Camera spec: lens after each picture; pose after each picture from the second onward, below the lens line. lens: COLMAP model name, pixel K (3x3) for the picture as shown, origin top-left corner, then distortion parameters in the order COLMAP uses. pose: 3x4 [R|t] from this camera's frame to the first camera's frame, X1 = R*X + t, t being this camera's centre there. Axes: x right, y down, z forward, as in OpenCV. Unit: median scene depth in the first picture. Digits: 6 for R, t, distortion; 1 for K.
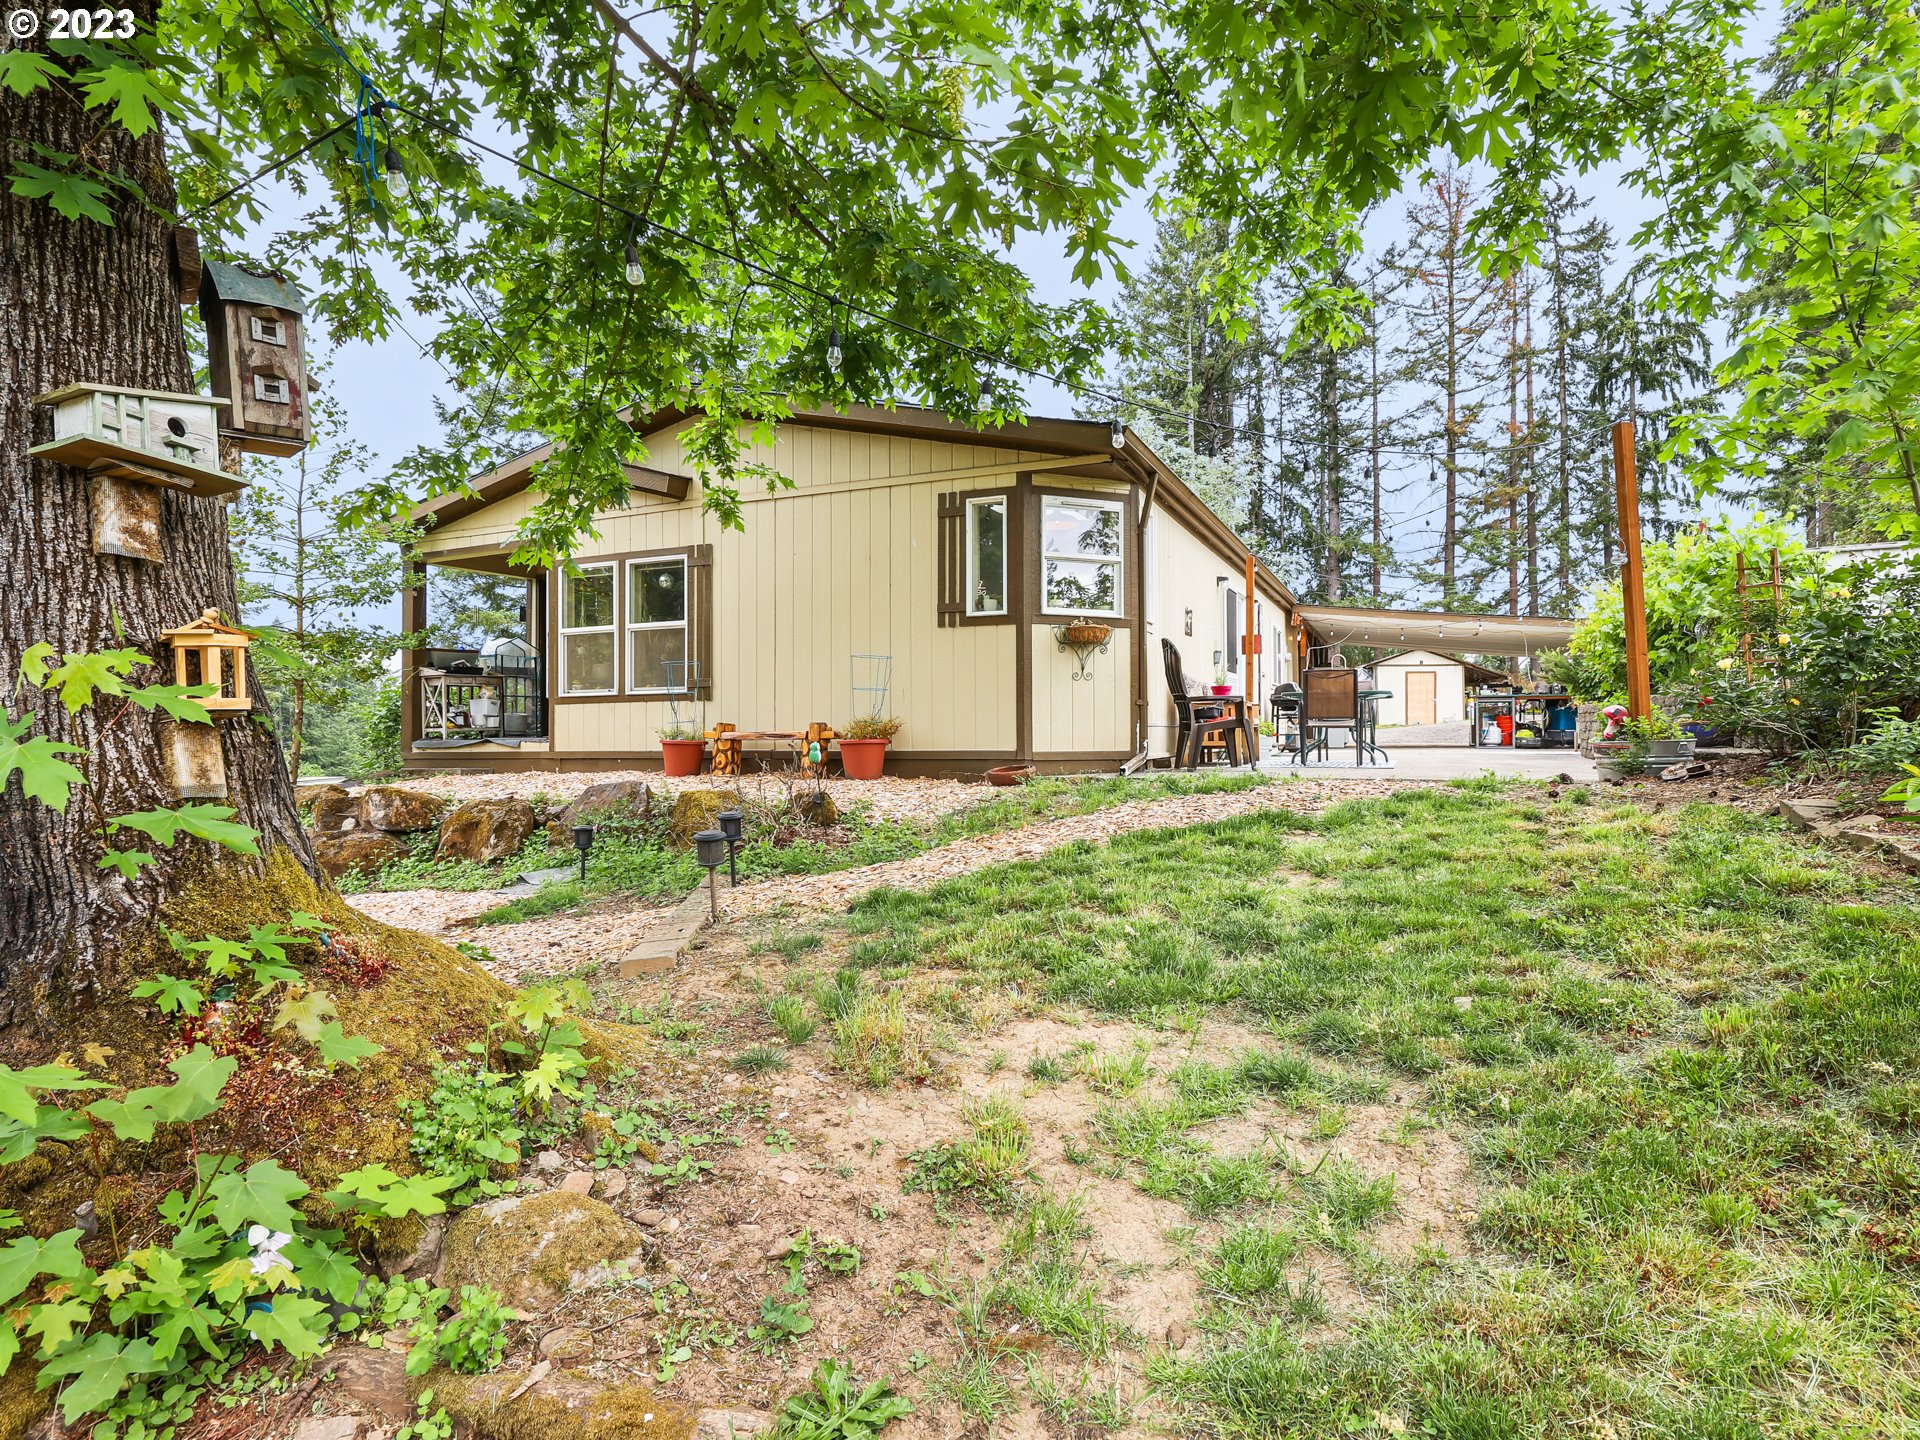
lens RADIAL K [[1046.2, 0, 960.0], [0, 1046.2, 720.0], [0, 0, 1]] dist [-0.002434, 0.000737]
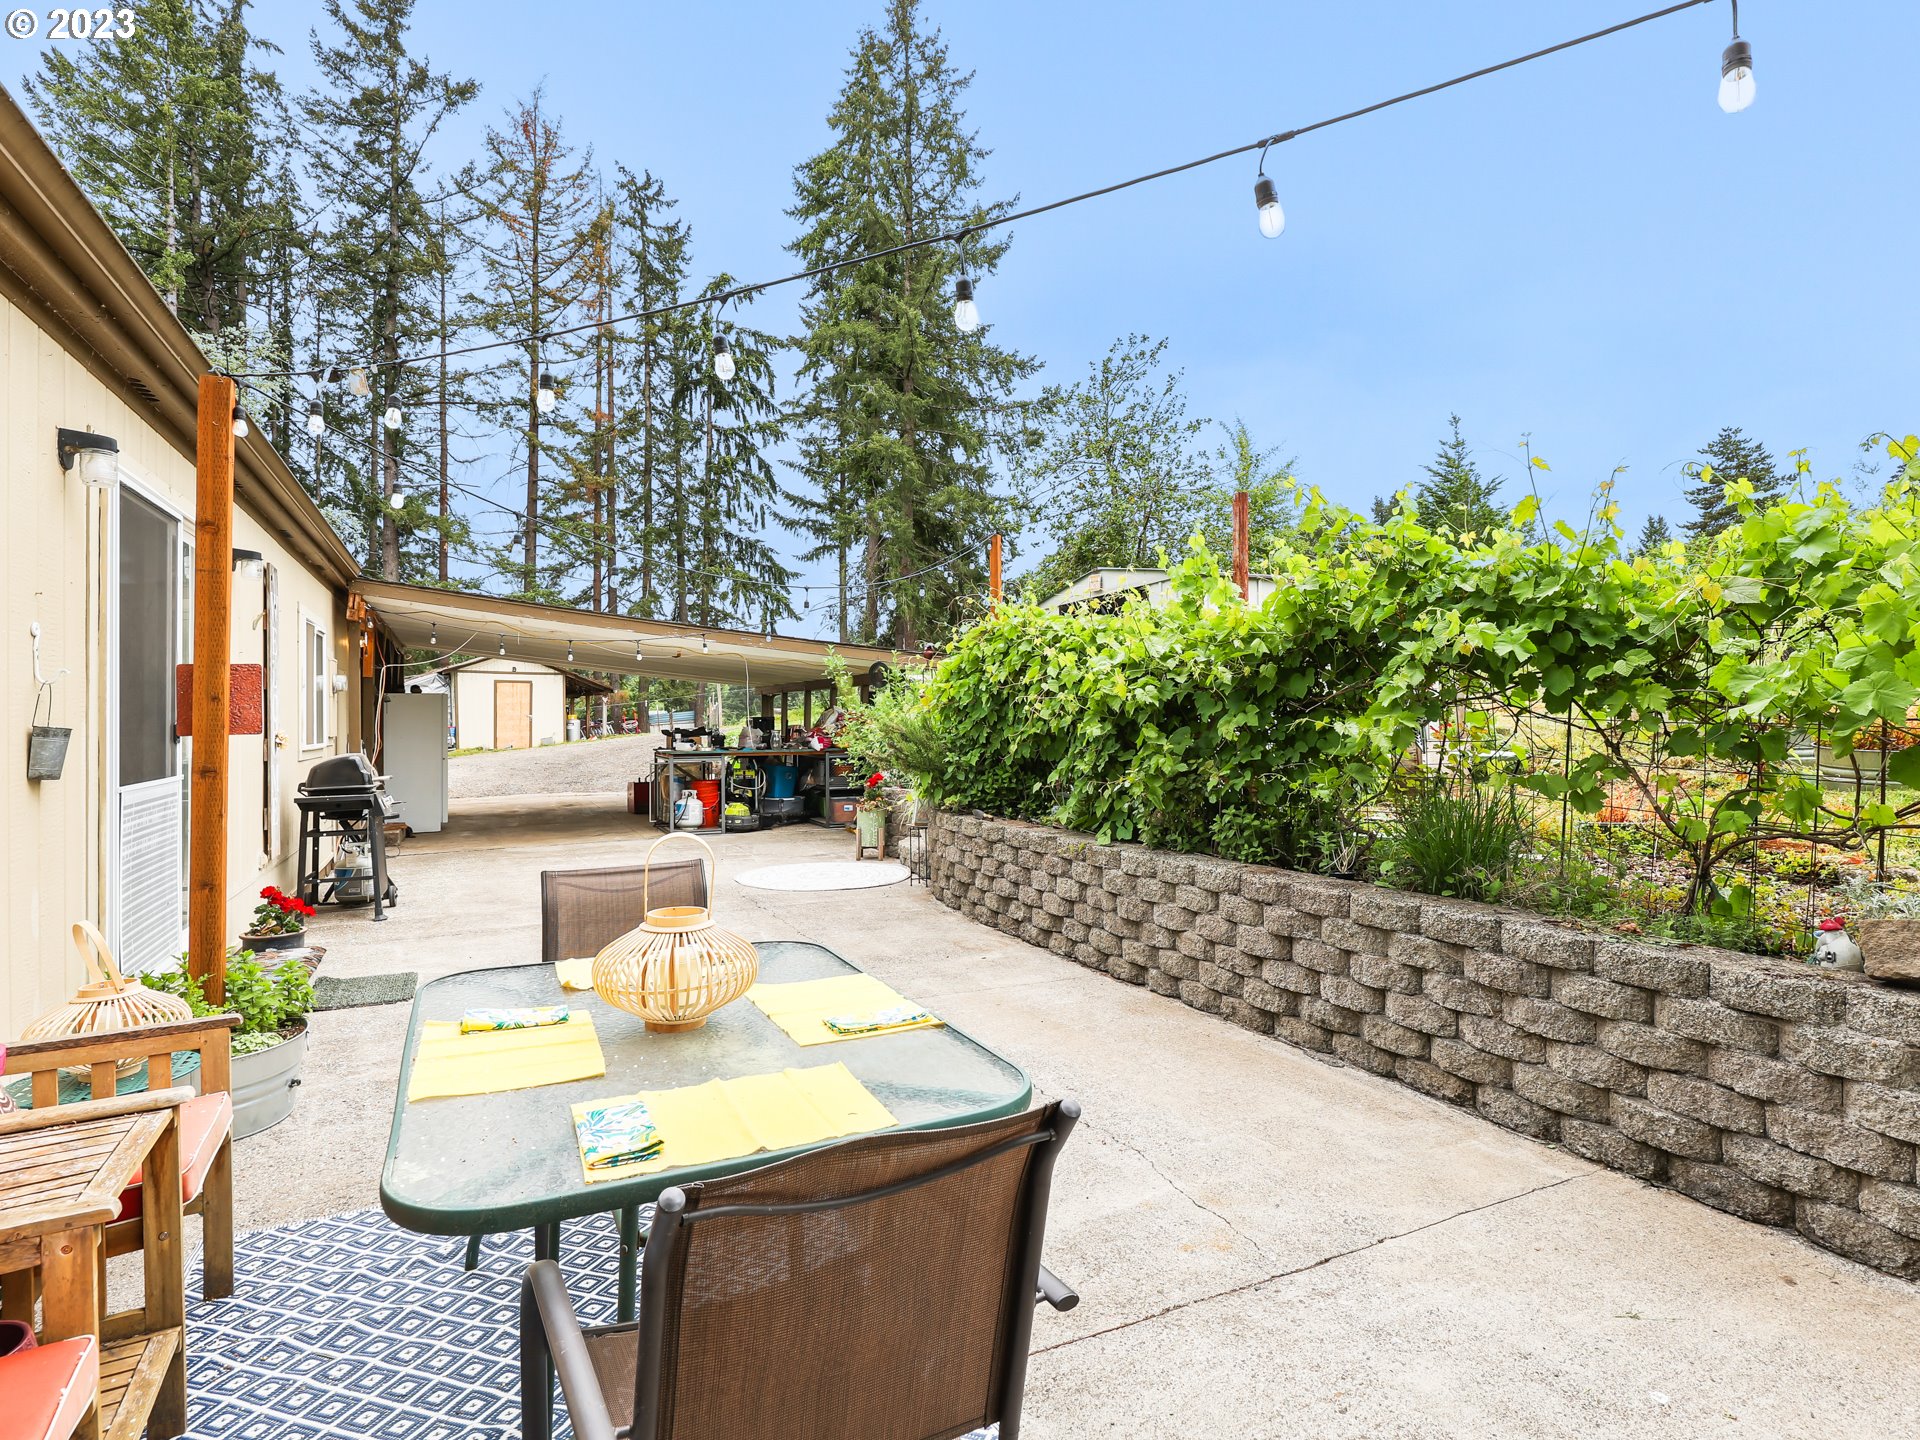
lens RADIAL K [[1032.8, 0, 976.2], [0, 1032.8, 712.7], [0, 0, 1]] dist [-0.017973, 0.009446]
pose [[0.643826, 0.003632, 0.765163, 0.046165], [-0.004846, 0.999988, -0.000669, -0.016133], [-0.765156, -0.003277, 0.643836, 0.155102]]
